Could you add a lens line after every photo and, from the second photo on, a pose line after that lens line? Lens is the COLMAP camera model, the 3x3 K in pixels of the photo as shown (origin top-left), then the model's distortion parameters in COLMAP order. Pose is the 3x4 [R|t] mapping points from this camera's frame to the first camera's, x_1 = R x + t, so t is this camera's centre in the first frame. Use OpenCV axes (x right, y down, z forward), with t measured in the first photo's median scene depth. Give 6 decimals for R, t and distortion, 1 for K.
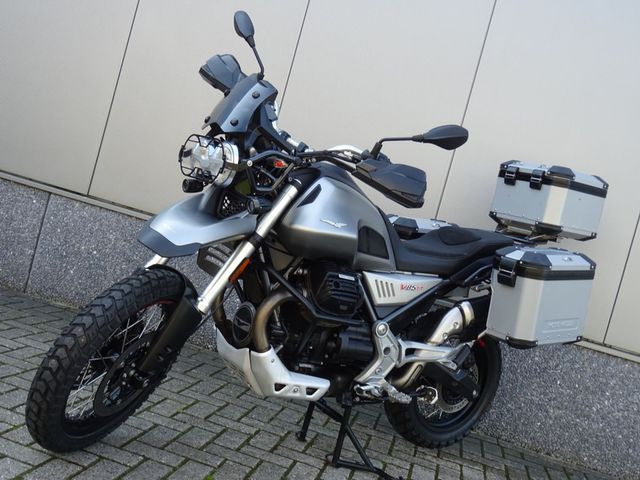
lens RADIAL K [[733.4, 0, 320.0], [0, 733.4, 240.0], [0, 0, 1]] dist [-0.014713, -0.004006]
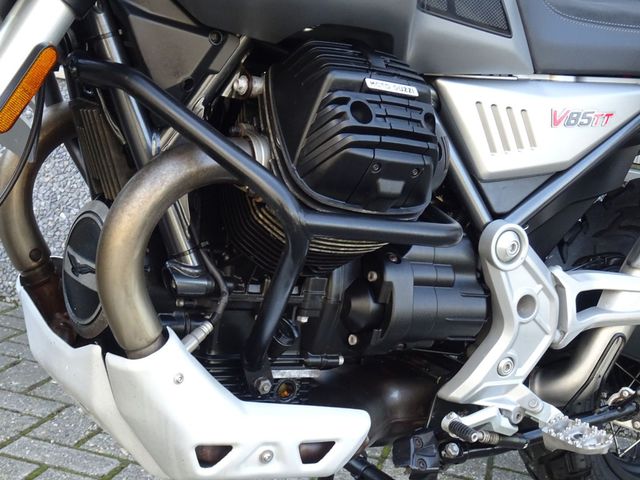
lens RADIAL K [[1086.0, 0, 320.0], [0, 1086.0, 240.0], [0, 0, 1]] dist [-0.002737, -0.025846]
pose [[0.995178, -0.093166, -0.030684, 0.013578], [0.095899, 0.989862, 0.104772, 0.059841], [0.020611, -0.107210, 0.994023, 0.511938]]
